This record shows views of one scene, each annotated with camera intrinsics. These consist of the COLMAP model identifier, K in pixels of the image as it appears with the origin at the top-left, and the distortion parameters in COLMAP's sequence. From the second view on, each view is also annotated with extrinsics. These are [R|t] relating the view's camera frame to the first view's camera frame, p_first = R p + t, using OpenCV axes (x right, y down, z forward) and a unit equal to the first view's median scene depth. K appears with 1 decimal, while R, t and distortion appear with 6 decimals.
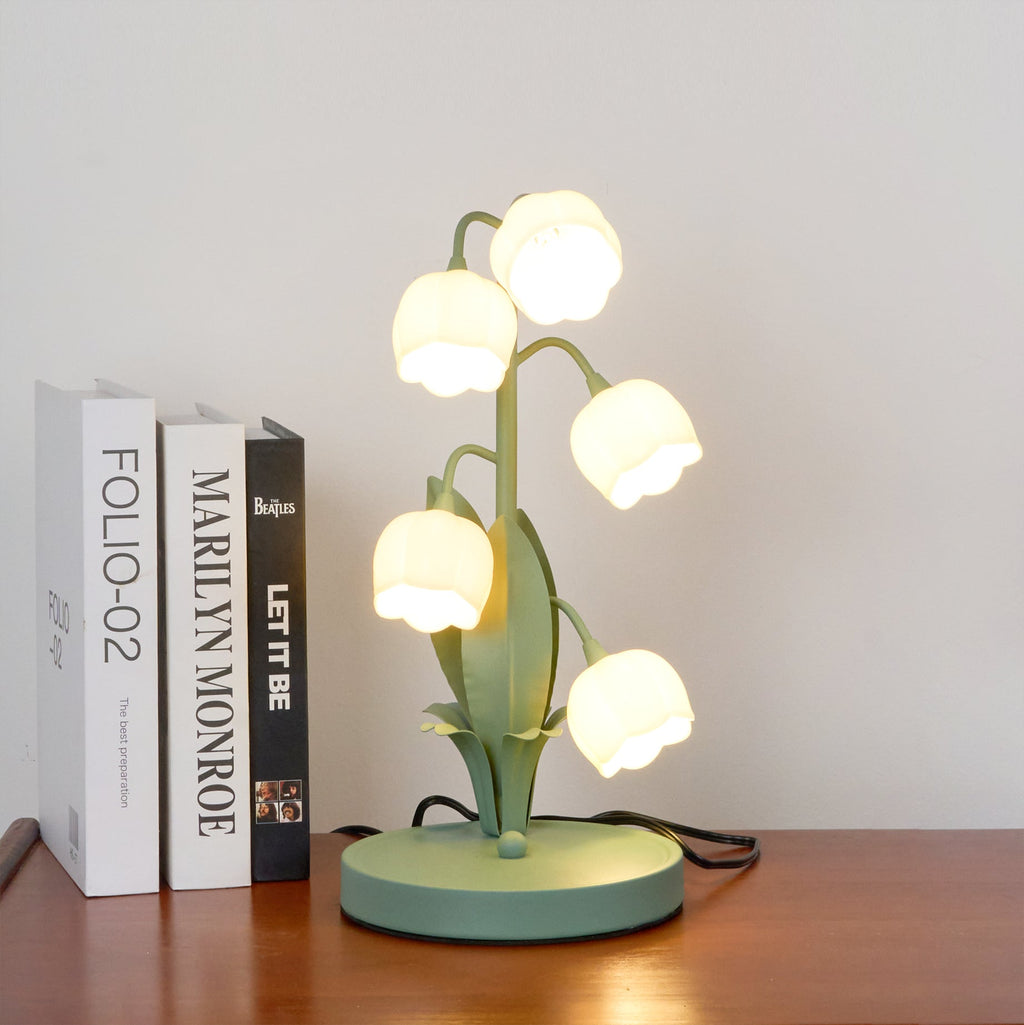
lens RADIAL K [[3312.1, 0, 512.0], [0, 3312.1, 512.5], [0, 0, 1]] dist [-0.012096, -0.599420]
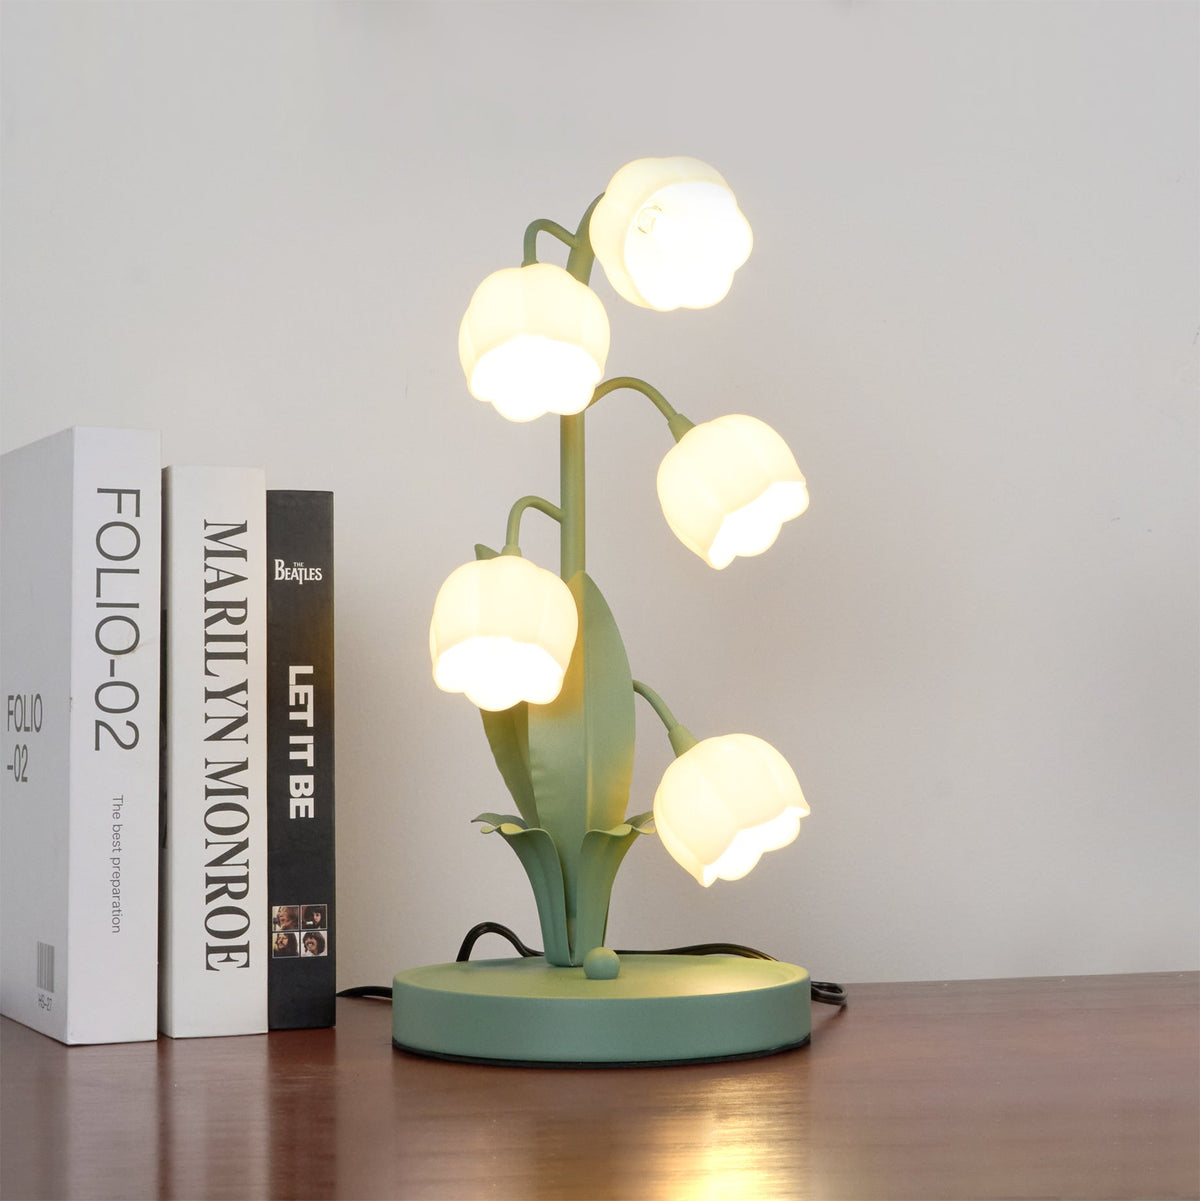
lens RADIAL K [[2581.0, 0, 600.8], [0, 2581.0, 630.2], [0, 0, 1]] dist [-0.040233, -0.297264]
pose [[0.987423, 0.003757, 0.158055, -0.099537], [0.018015, 0.990533, -0.136087, 0.103252], [-0.157070, 0.137223, 0.978008, 0.355461]]
